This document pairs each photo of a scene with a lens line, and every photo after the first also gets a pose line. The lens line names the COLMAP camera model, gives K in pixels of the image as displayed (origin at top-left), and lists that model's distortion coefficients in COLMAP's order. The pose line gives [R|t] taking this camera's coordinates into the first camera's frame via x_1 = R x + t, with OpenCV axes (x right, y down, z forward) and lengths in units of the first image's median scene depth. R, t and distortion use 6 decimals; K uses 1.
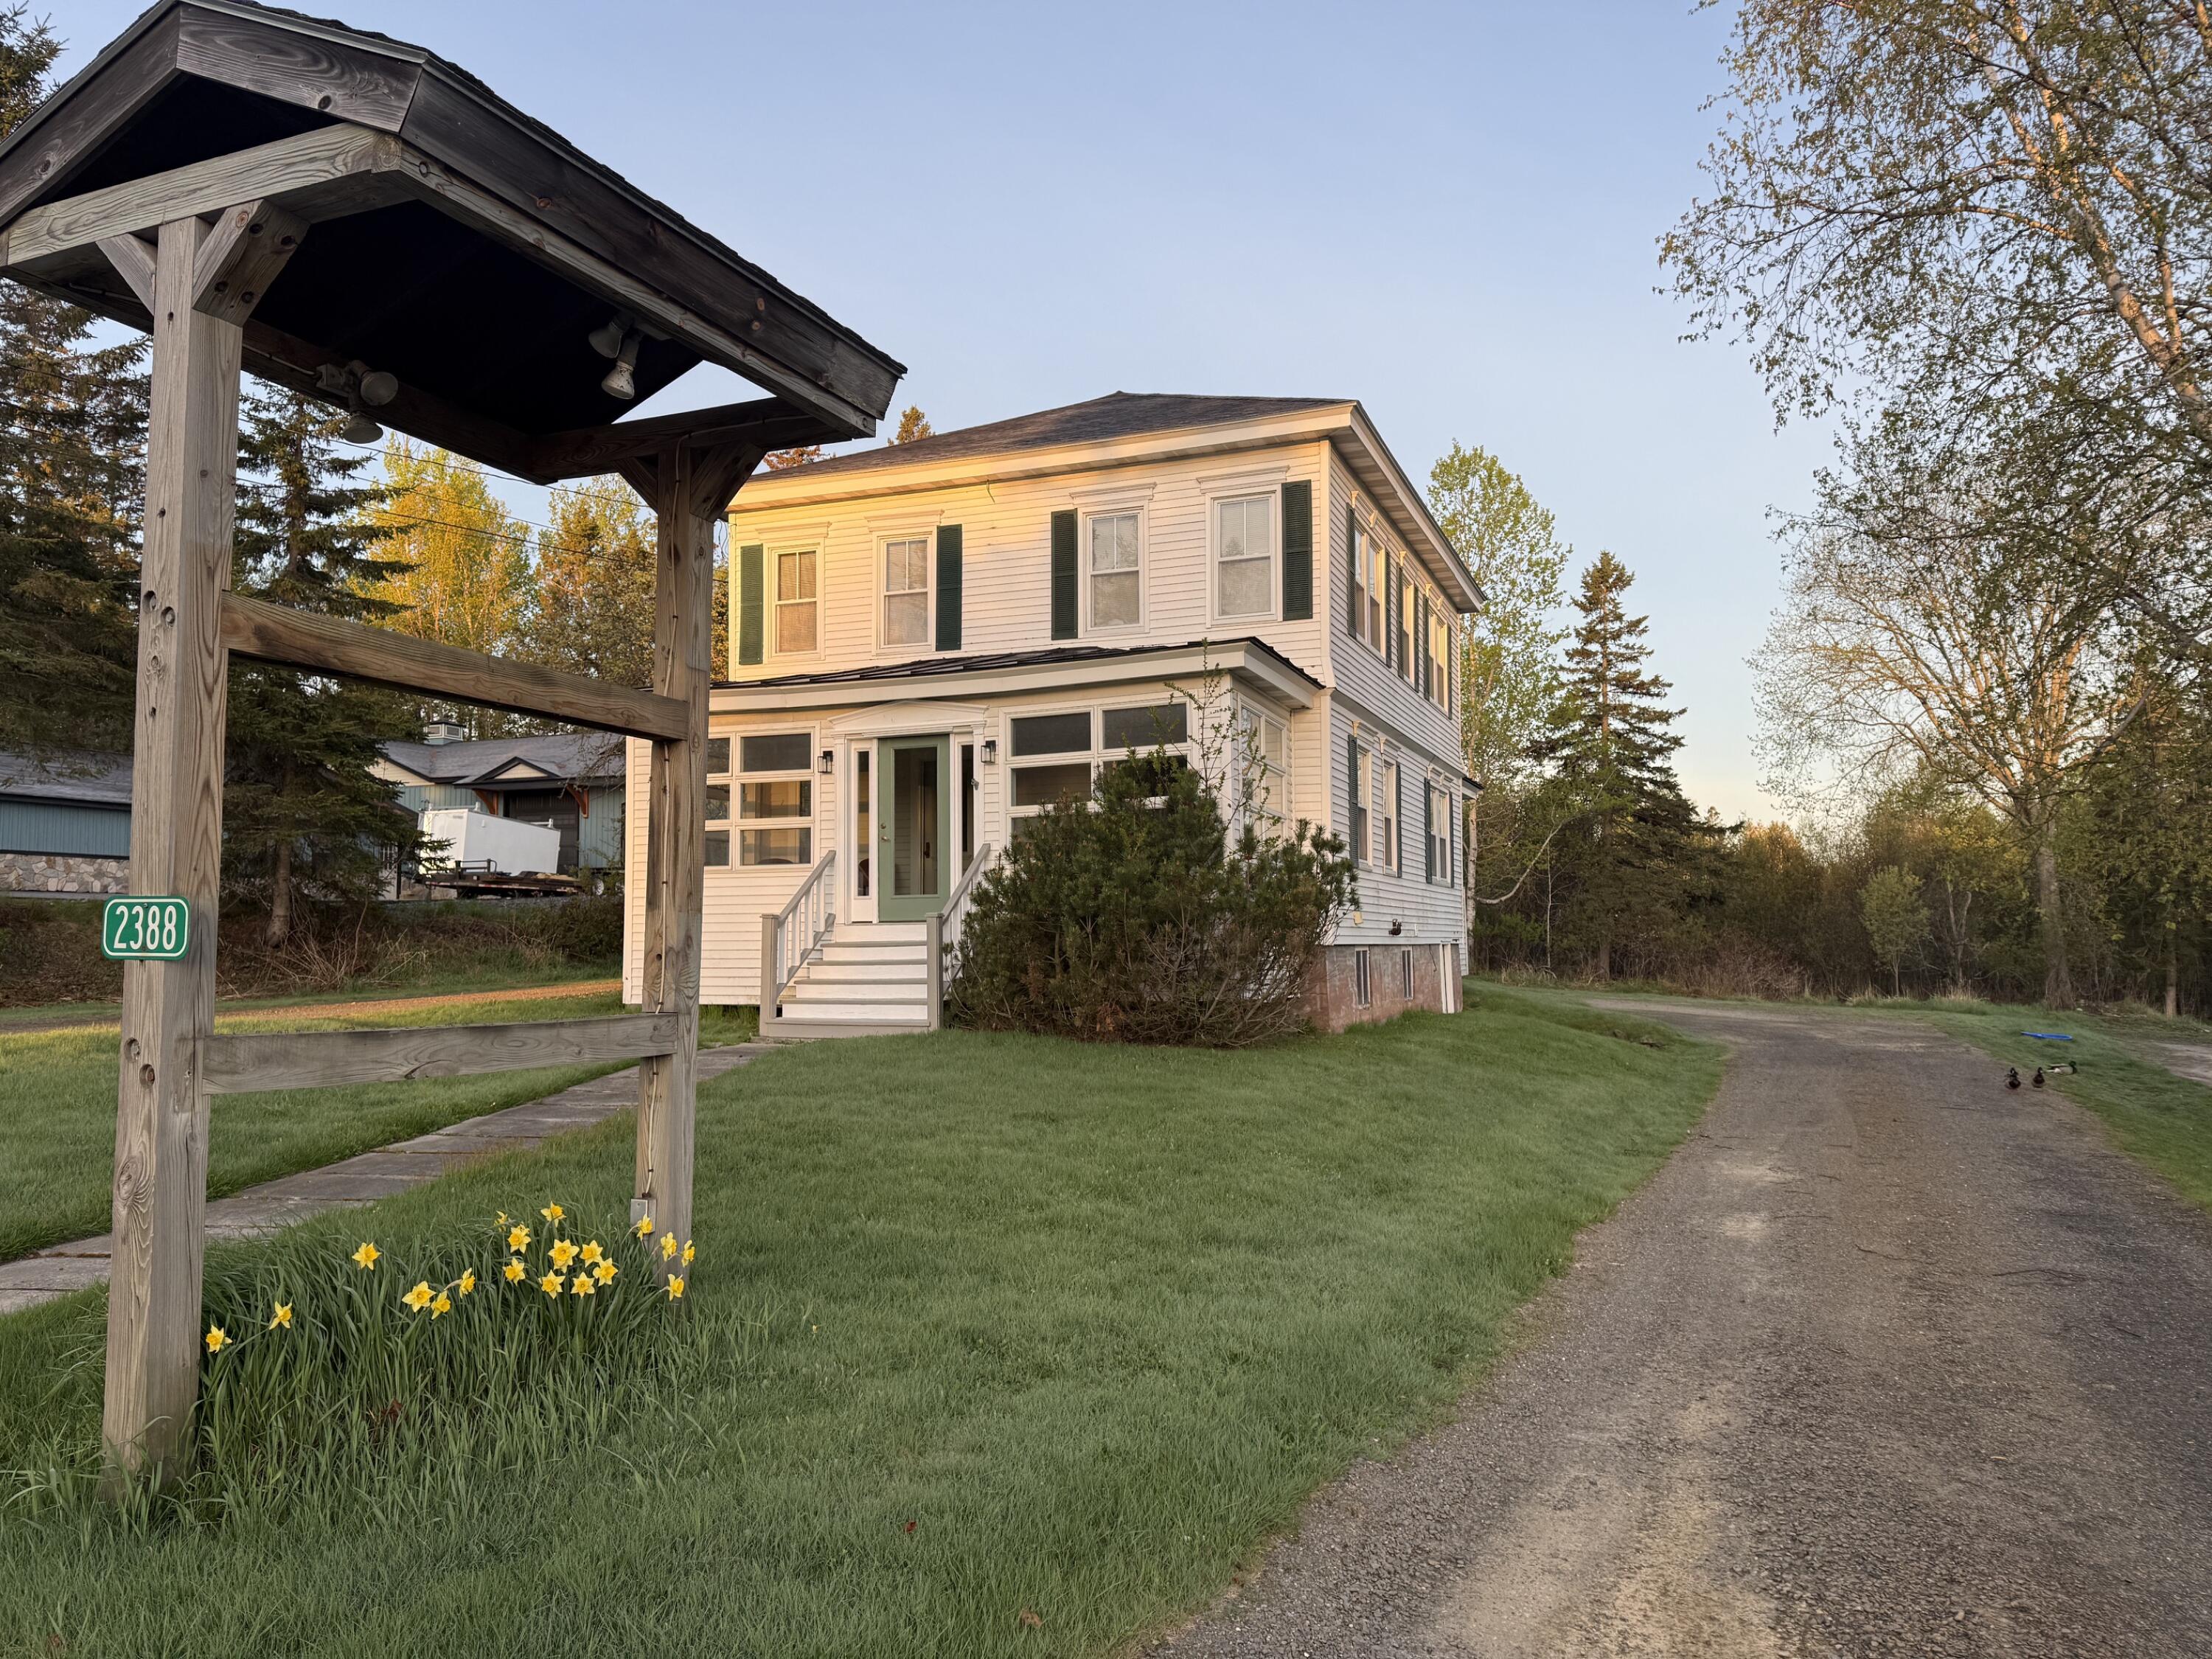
lens RADIAL K [[1558.4, 0, 1060.7], [0, 1558.4, 828.8], [0, 0, 1]] dist [0.052634, -0.069865]
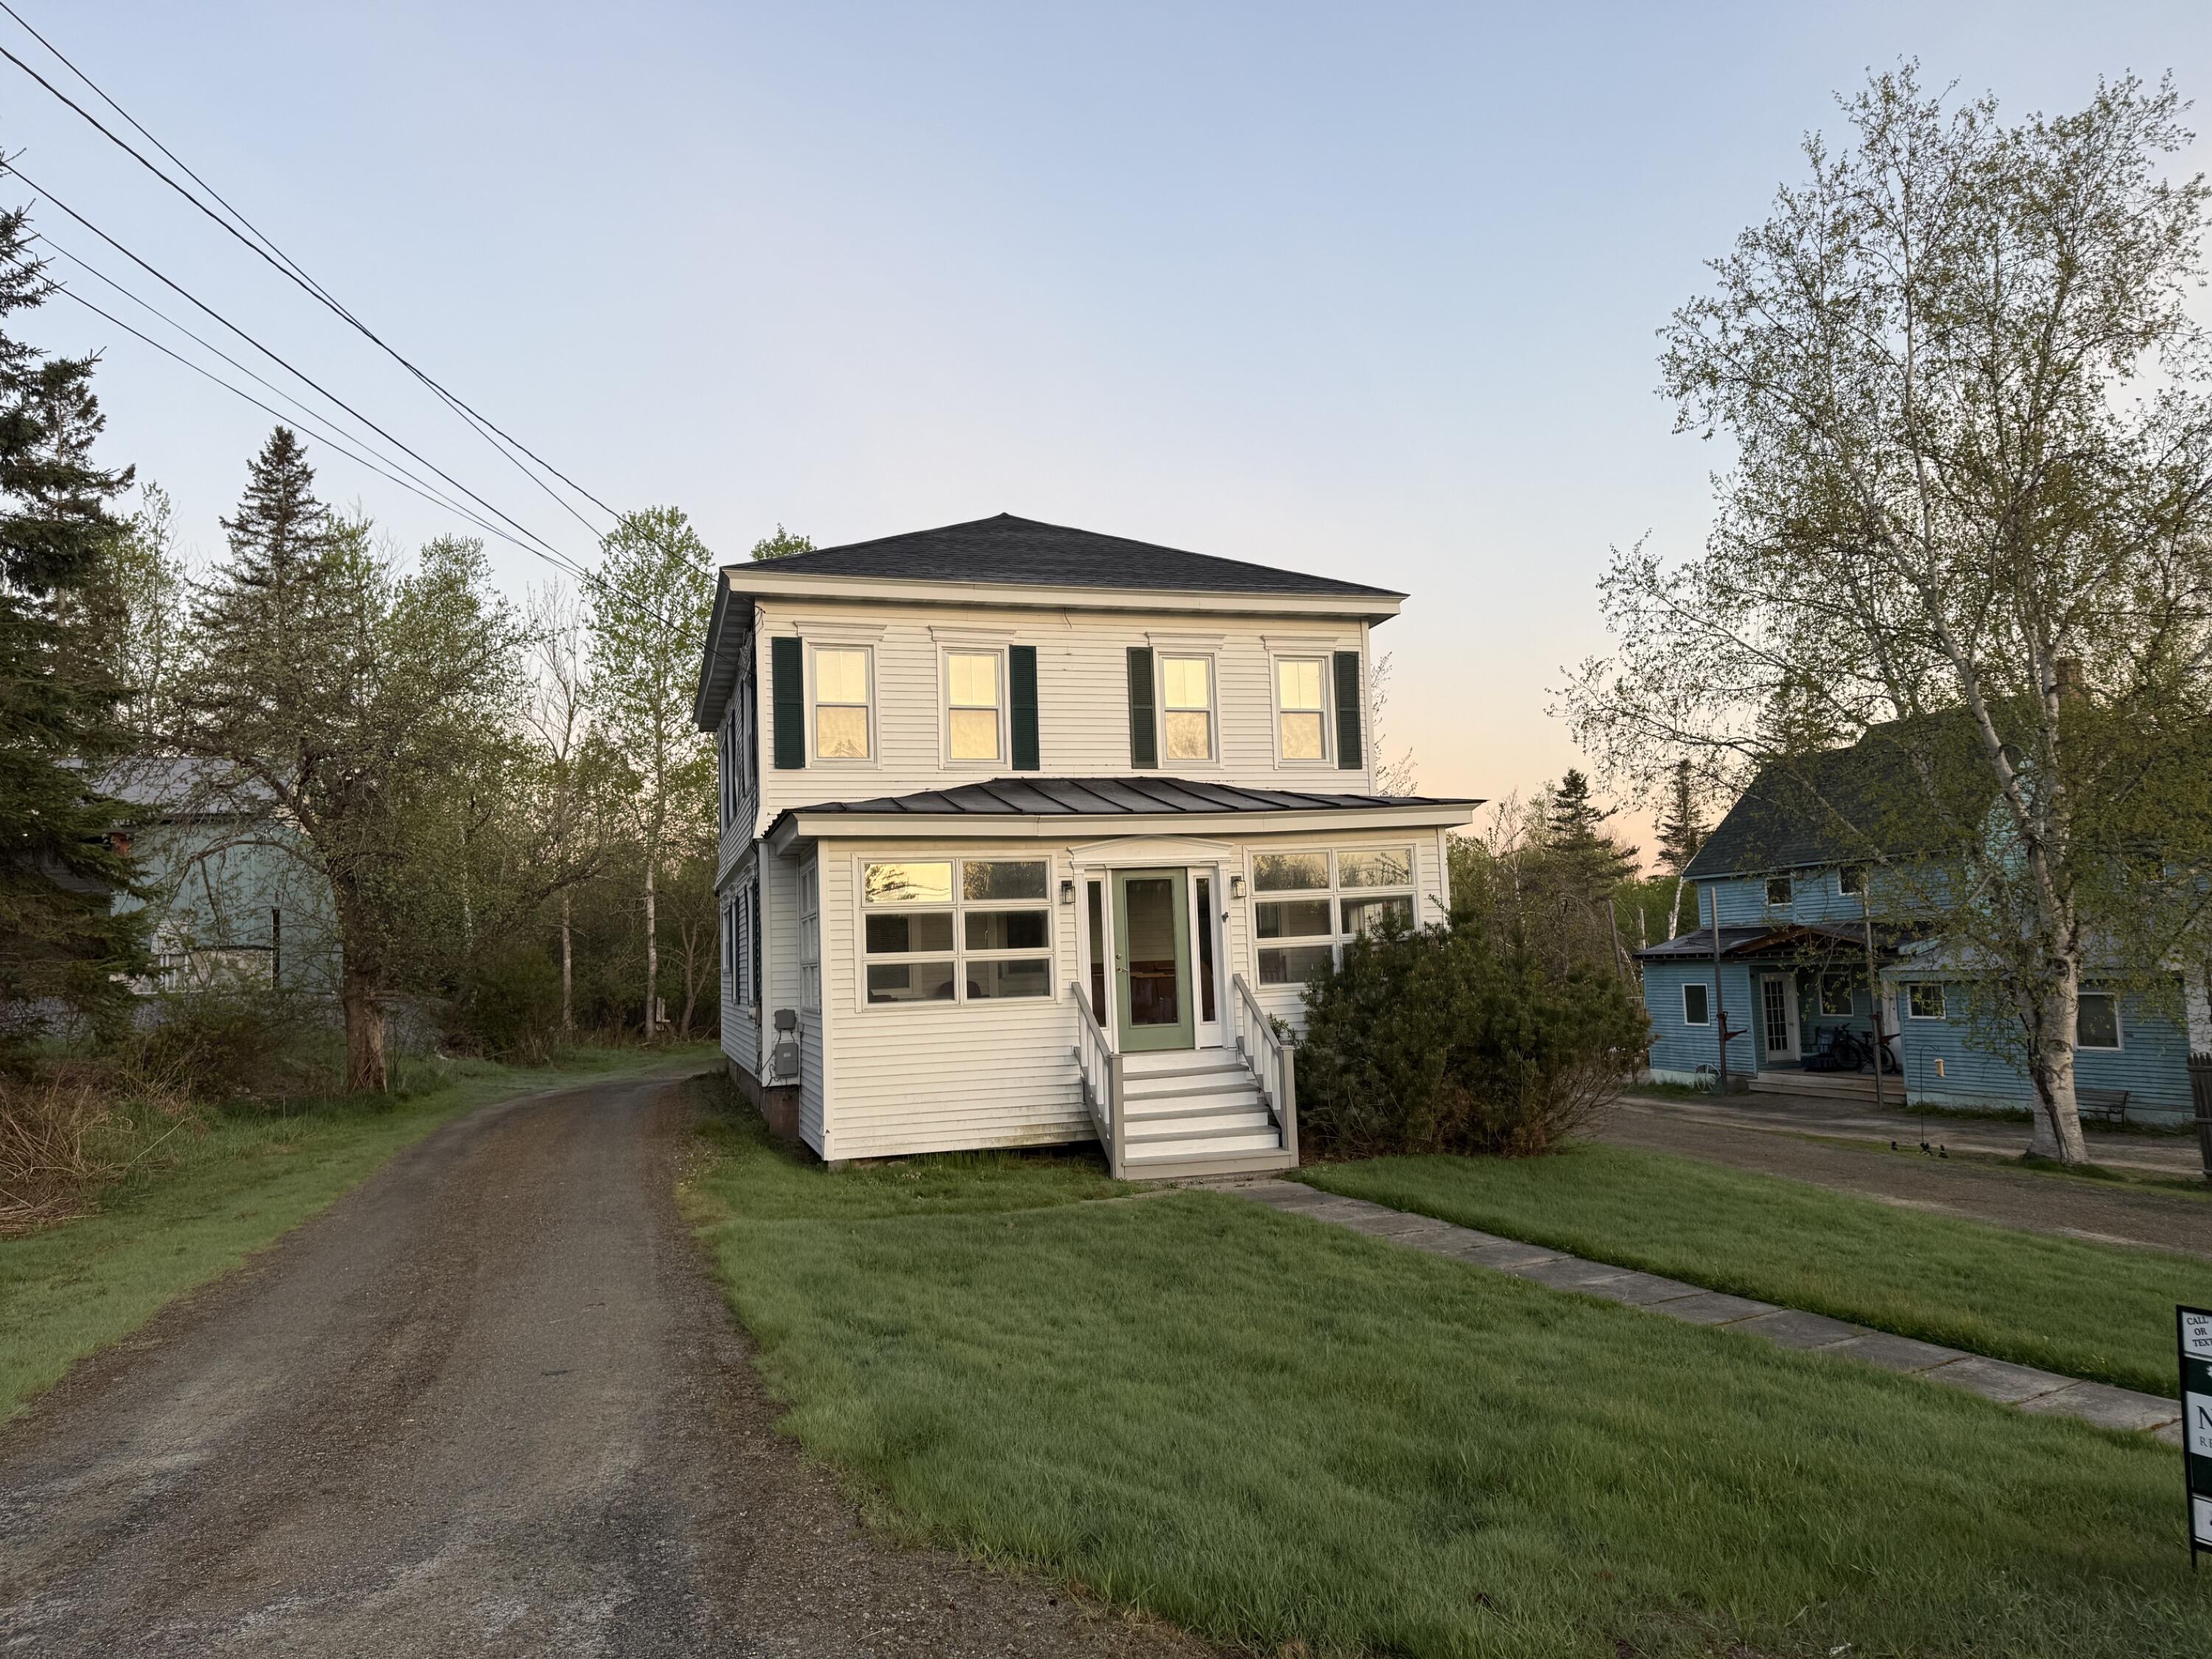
lens RADIAL K [[1558.4, 0, 1106.9], [0, 1558.4, 816.2], [0, 0, 1]] dist [0.052634, -0.069865]
pose [[0.774148, 0.034810, 0.632047, -0.718829], [-0.011143, 0.999081, -0.041376, -0.047997], [-0.632907, 0.024989, 0.773825, 0.210480]]
